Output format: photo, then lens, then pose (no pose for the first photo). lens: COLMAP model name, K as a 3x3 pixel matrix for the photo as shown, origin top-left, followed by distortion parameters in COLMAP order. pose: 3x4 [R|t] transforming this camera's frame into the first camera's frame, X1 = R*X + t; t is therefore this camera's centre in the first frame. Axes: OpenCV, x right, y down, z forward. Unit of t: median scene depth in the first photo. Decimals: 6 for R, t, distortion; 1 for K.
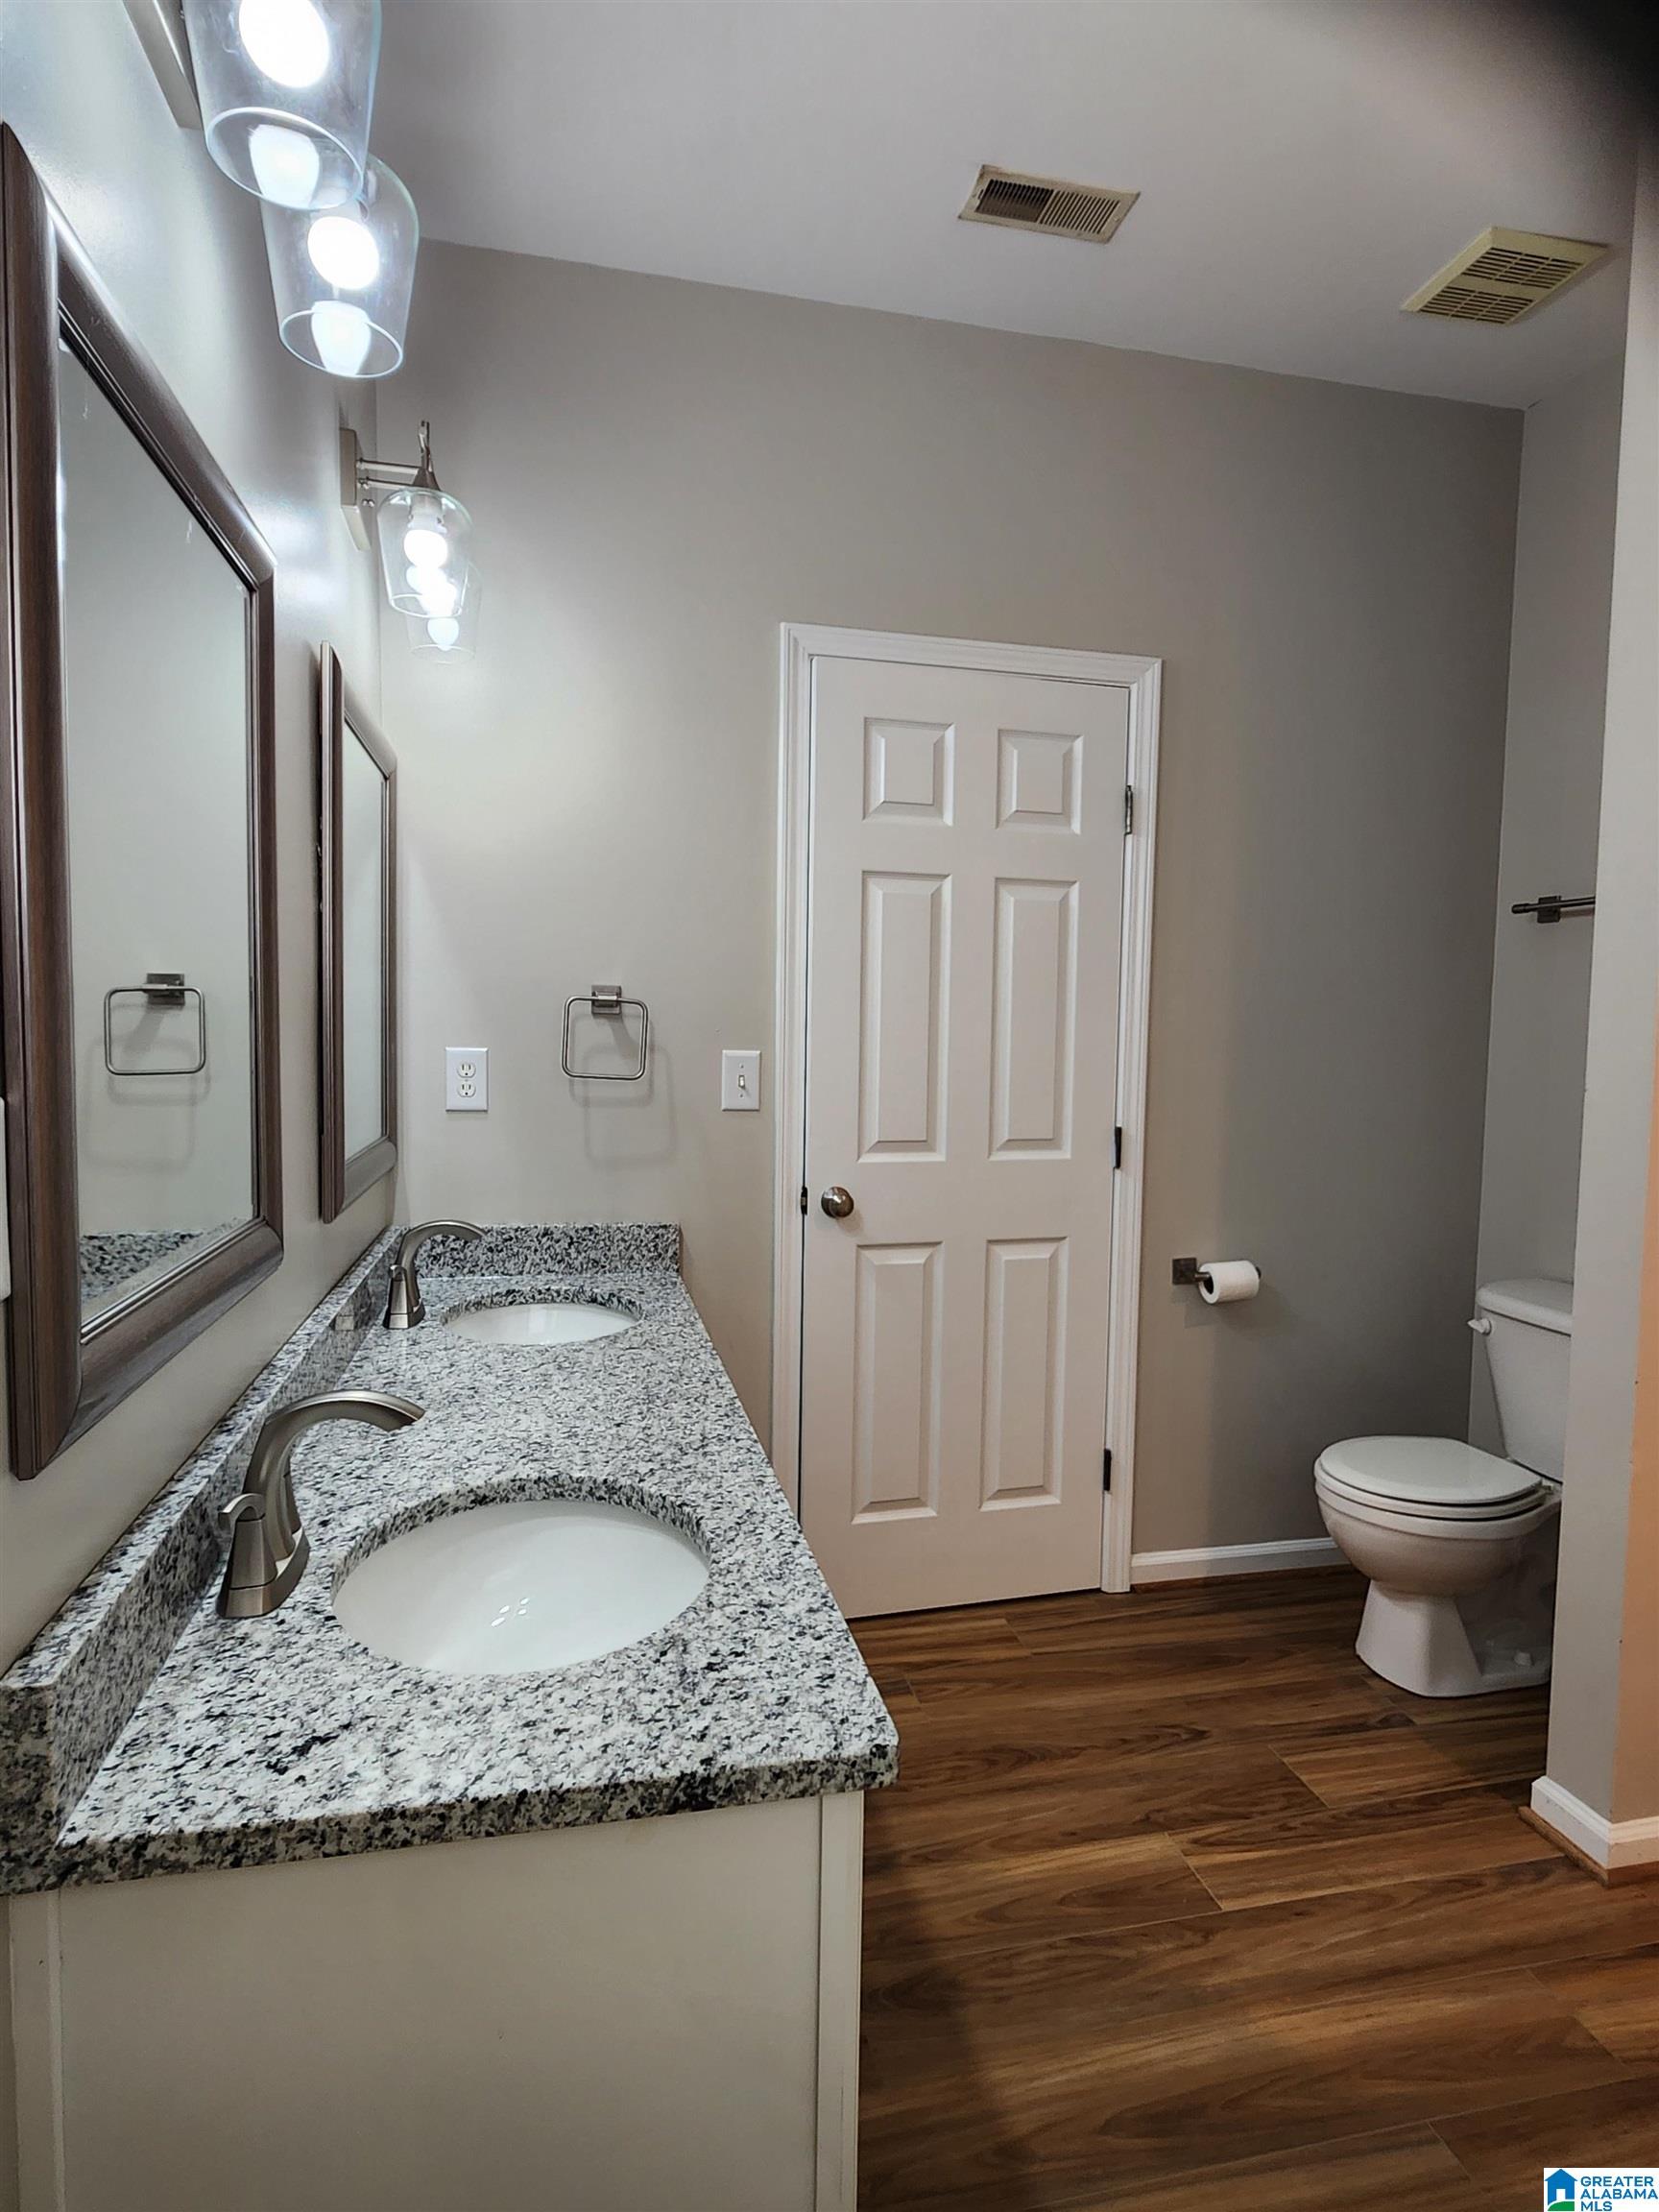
lens RADIAL K [[1203.0, 0, 829.5], [0, 1203.0, 1106.0], [0, 0, 1]] dist [0.008496, 0.000126]
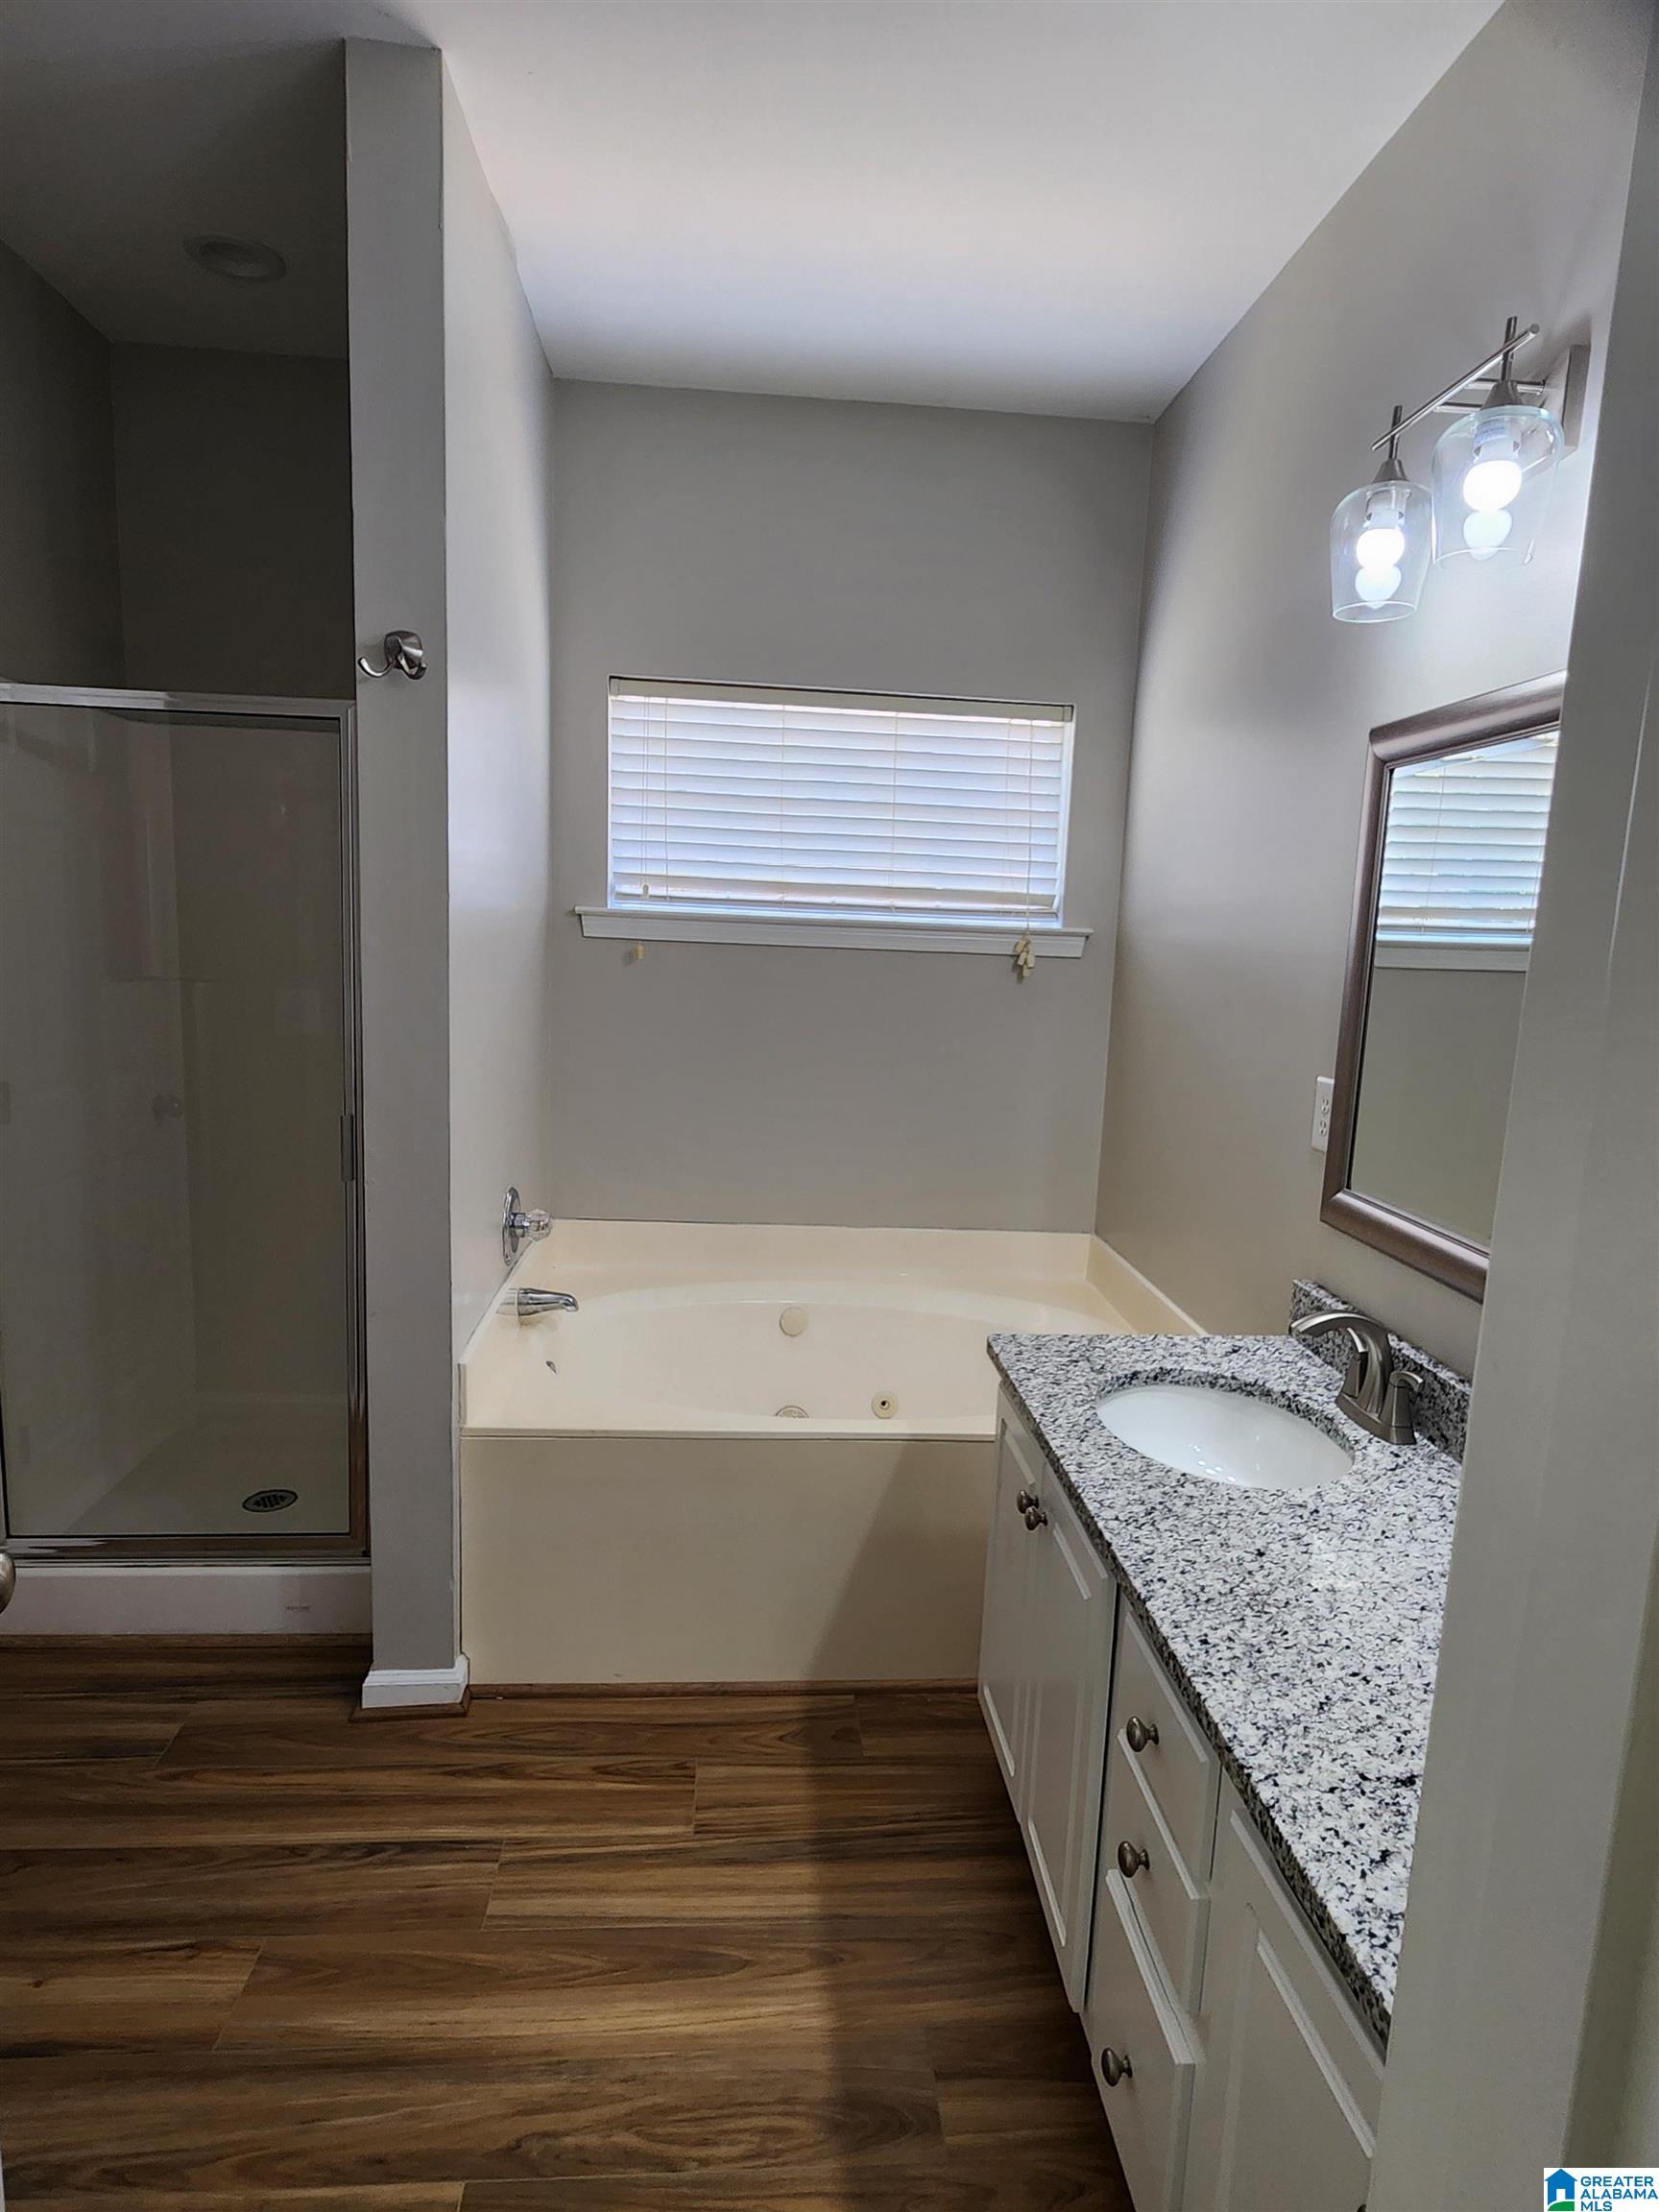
lens RADIAL K [[1203.0, 0, 829.5], [0, 1203.0, 1106.0], [0, 0, 1]] dist [0.008496, 0.000126]
pose [[-0.987809, -0.079486, 0.133852, 0.054157], [-0.049423, 0.975467, 0.214526, -0.268803], [-0.147620, 0.205295, -0.967503, 2.109001]]
